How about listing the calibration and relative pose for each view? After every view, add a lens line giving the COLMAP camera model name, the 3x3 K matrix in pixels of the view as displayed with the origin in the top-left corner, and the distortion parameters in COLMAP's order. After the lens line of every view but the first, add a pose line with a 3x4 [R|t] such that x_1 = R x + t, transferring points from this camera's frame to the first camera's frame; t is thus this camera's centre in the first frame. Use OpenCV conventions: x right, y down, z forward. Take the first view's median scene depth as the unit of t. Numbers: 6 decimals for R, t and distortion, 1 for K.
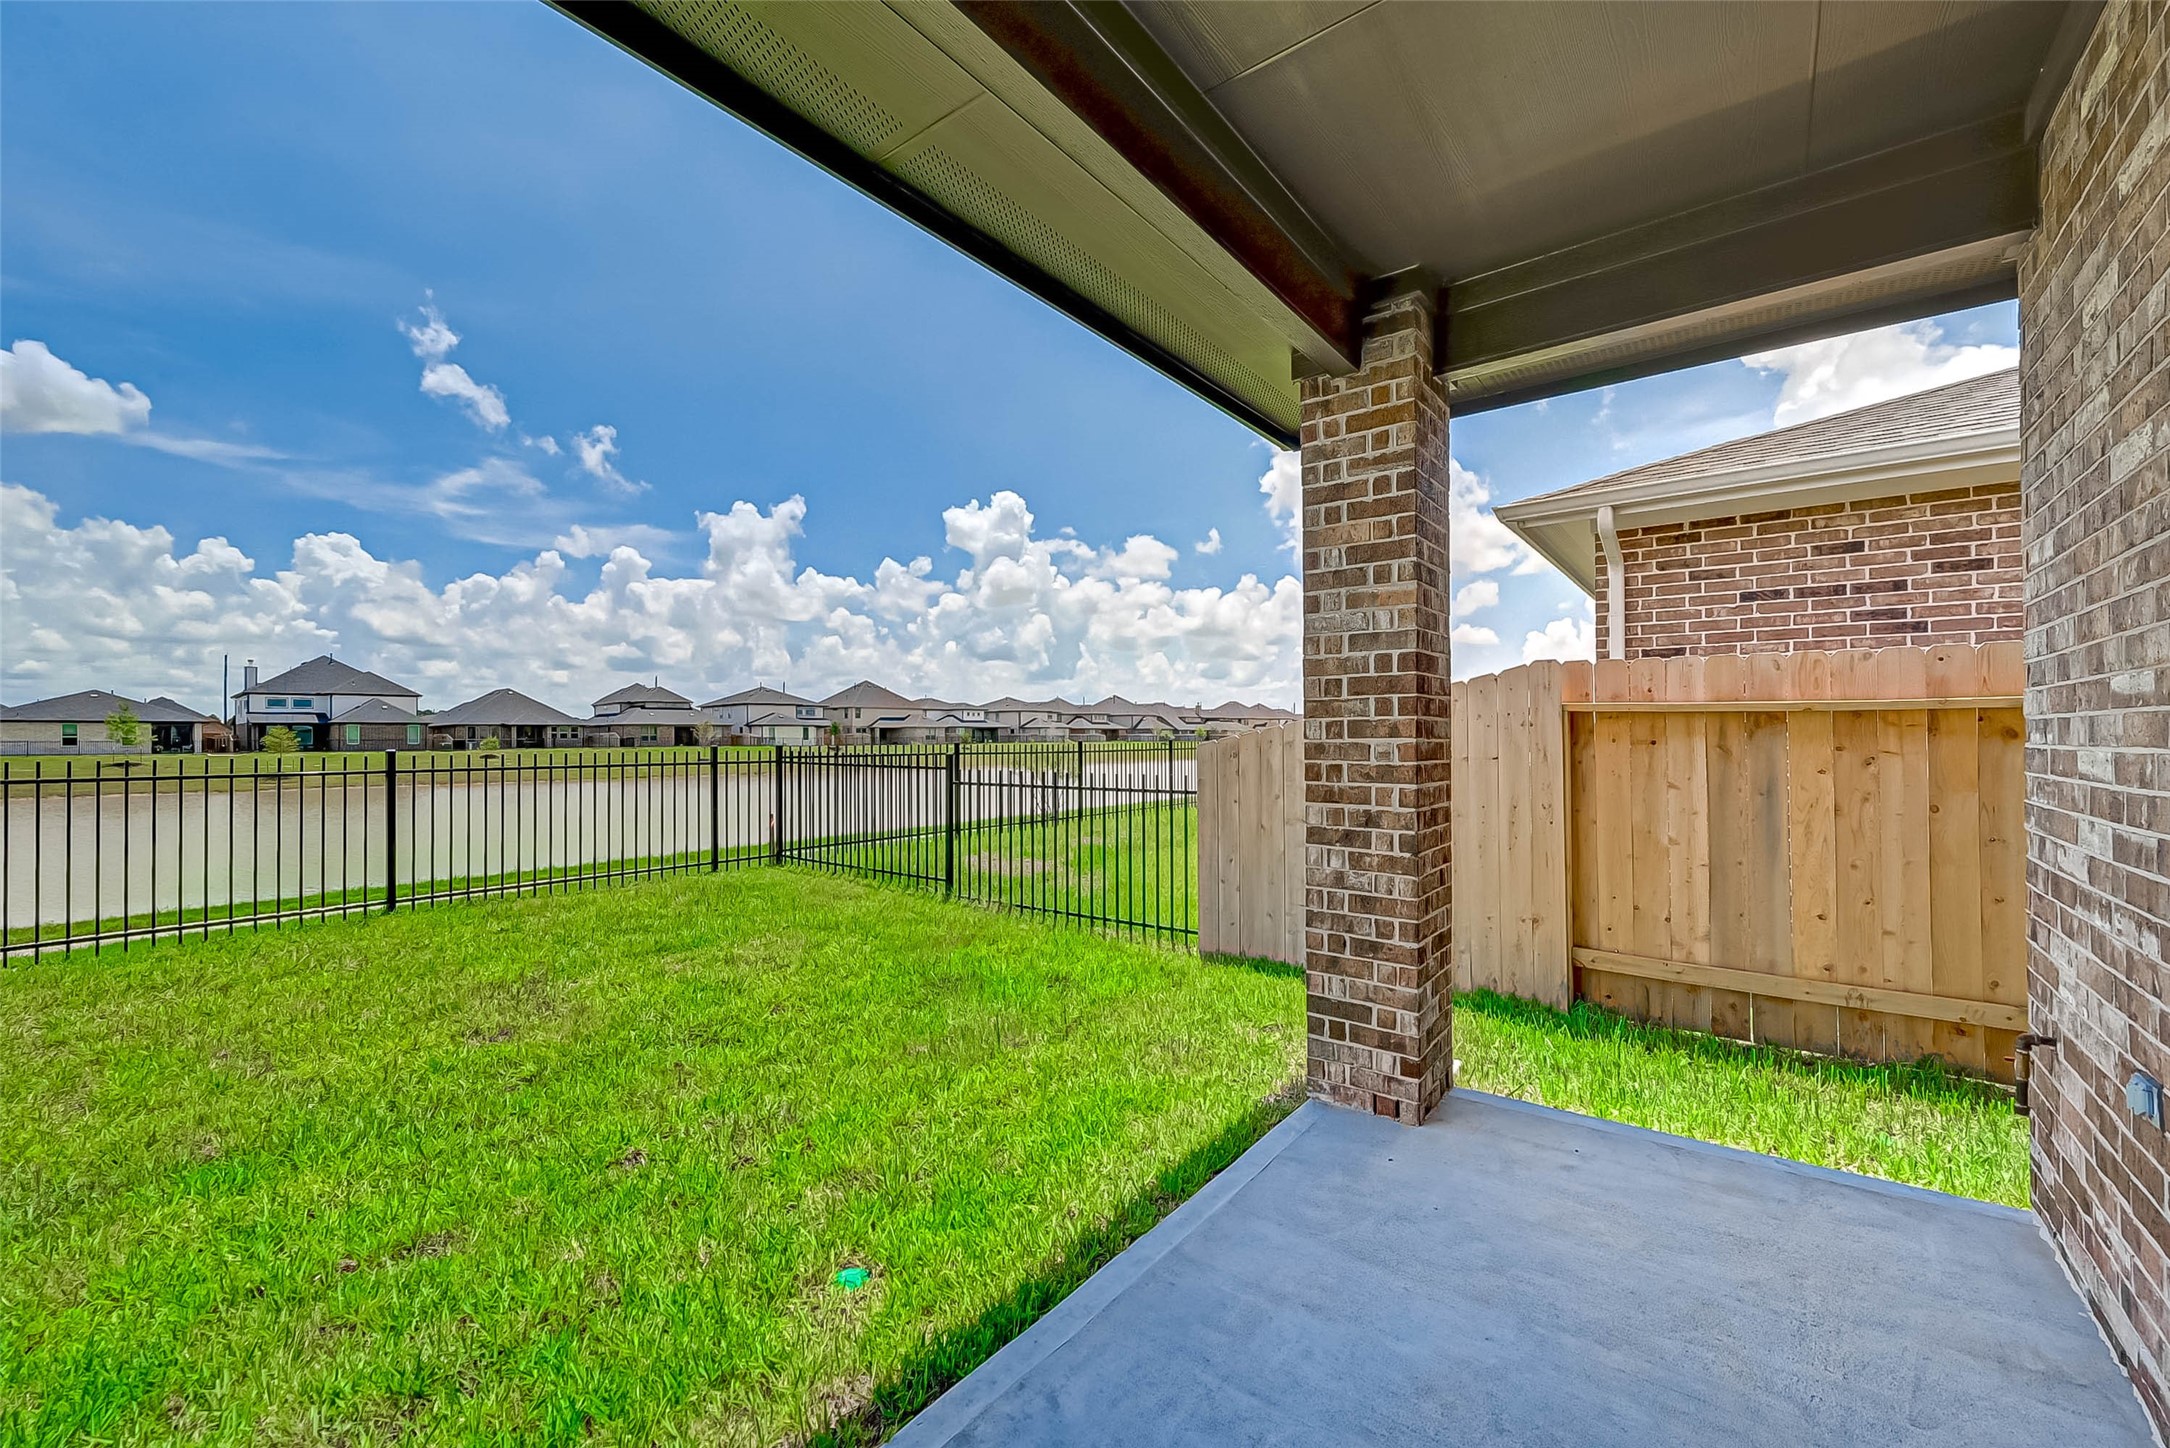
lens RADIAL K [[889.3, 0, 1082.9], [0, 889.3, 727.7], [0, 0, 1]] dist [-0.002589, 0.000241]
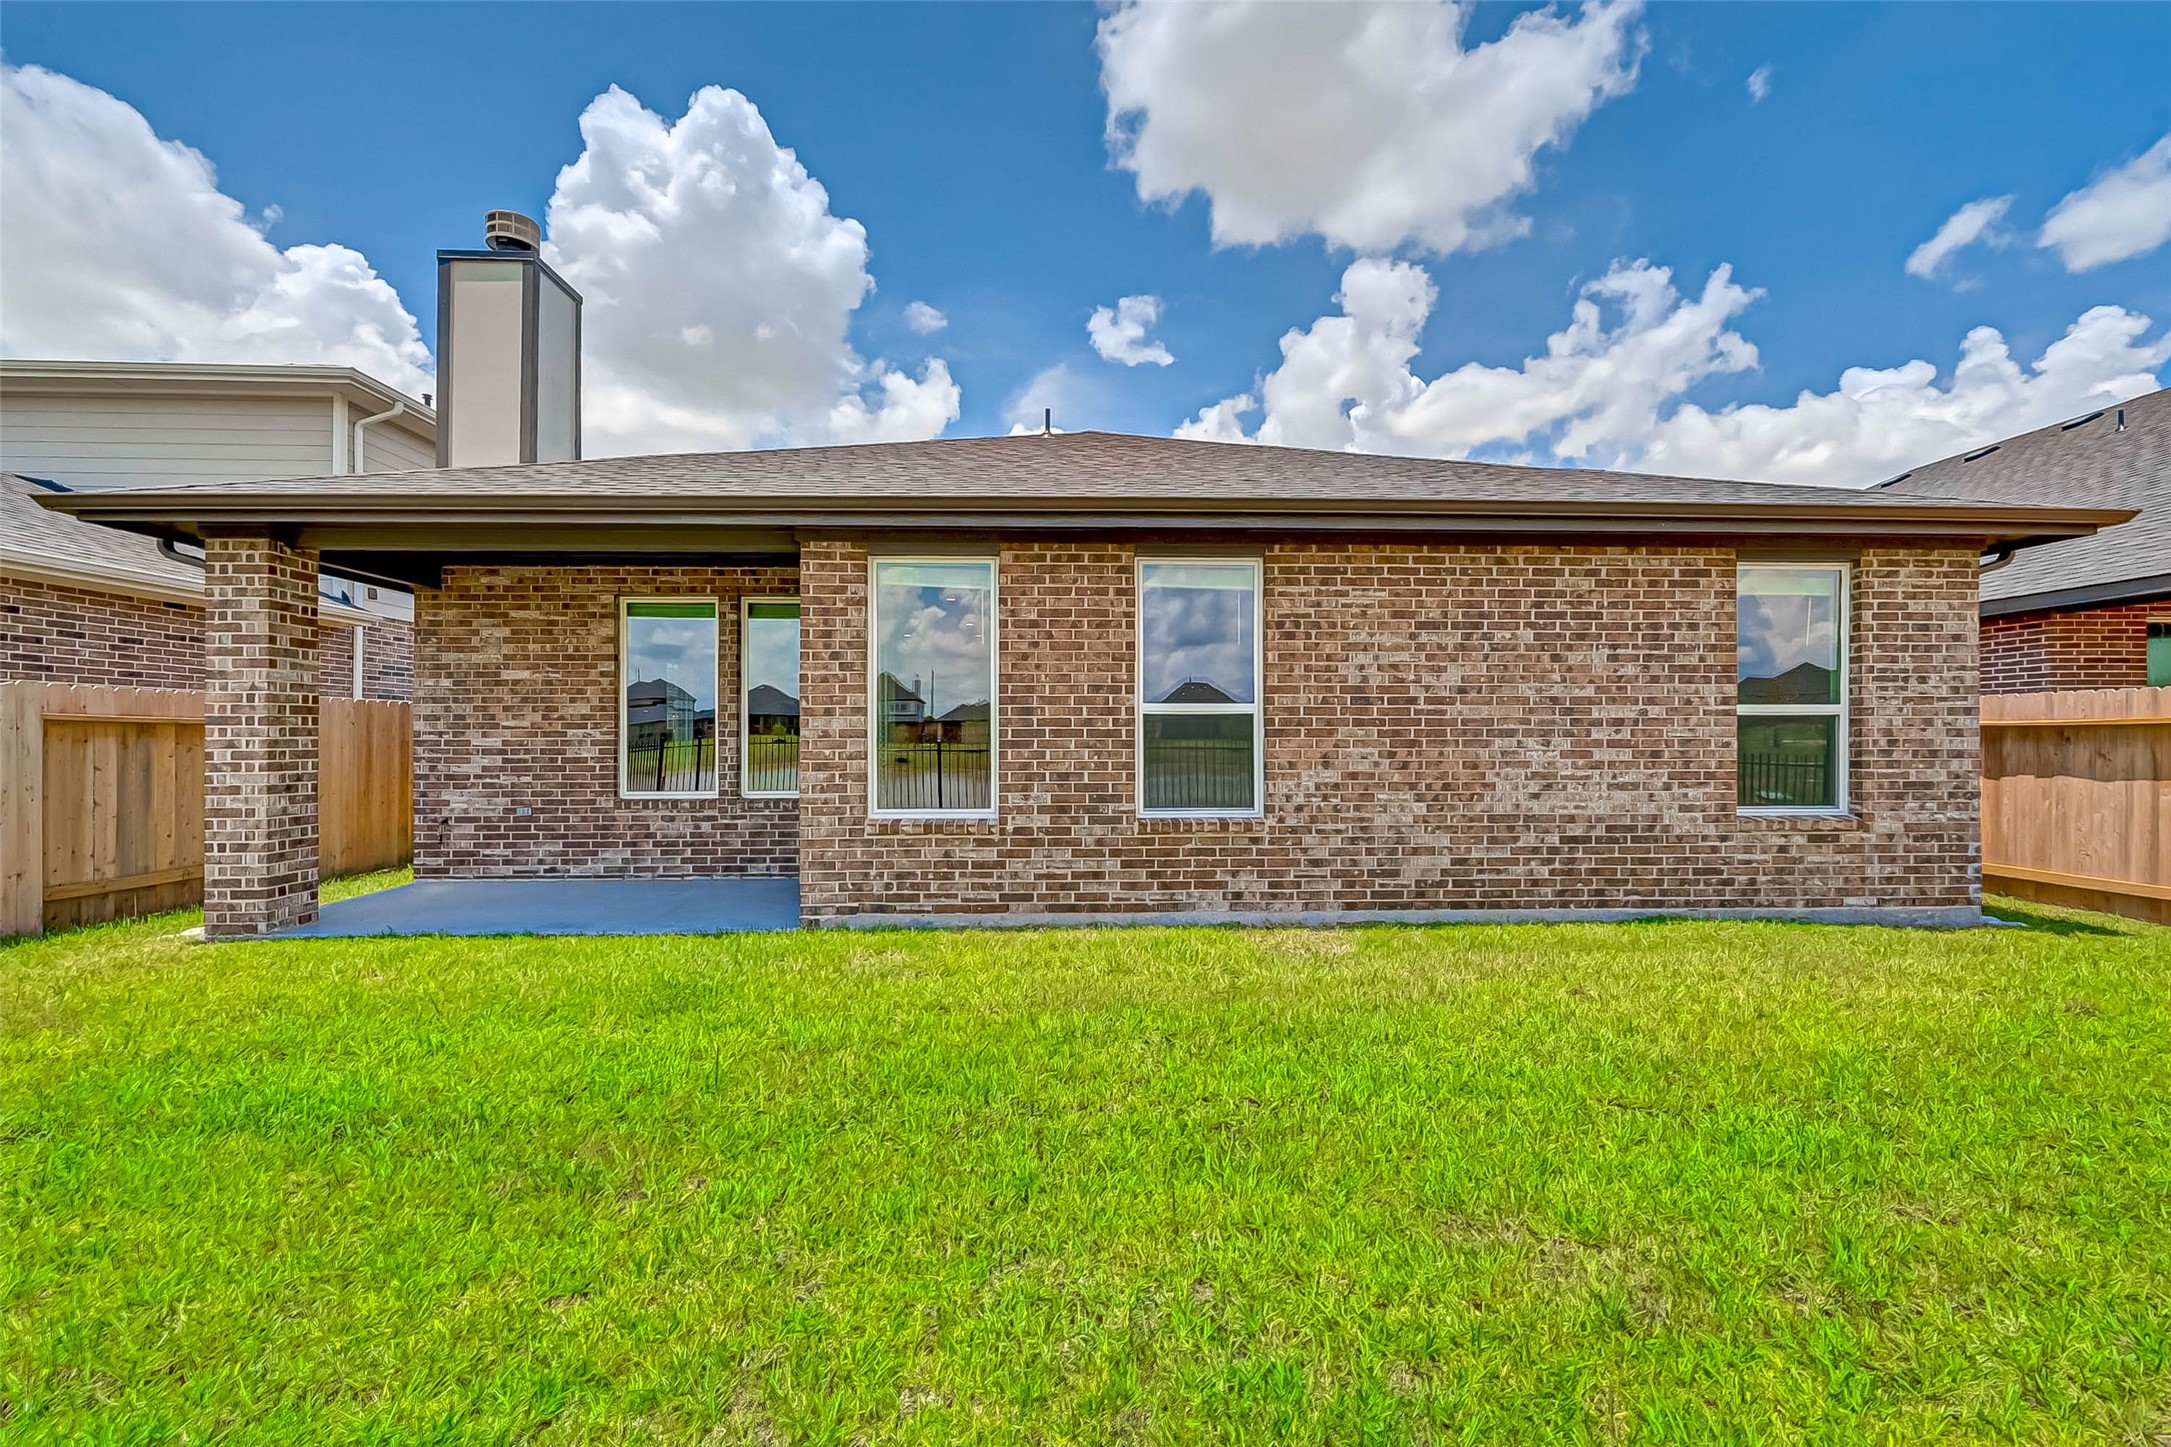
lens RADIAL K [[889.7, 0, 1078.8], [0, 889.7, 731.9], [0, 0, 1]] dist [-0.002589, 0.000241]
pose [[-0.618853, 0.007682, 0.785470, -1.736642], [-0.003839, 0.999911, -0.012803, 0.015056], [-0.785498, -0.010939, -0.618768, 0.648806]]
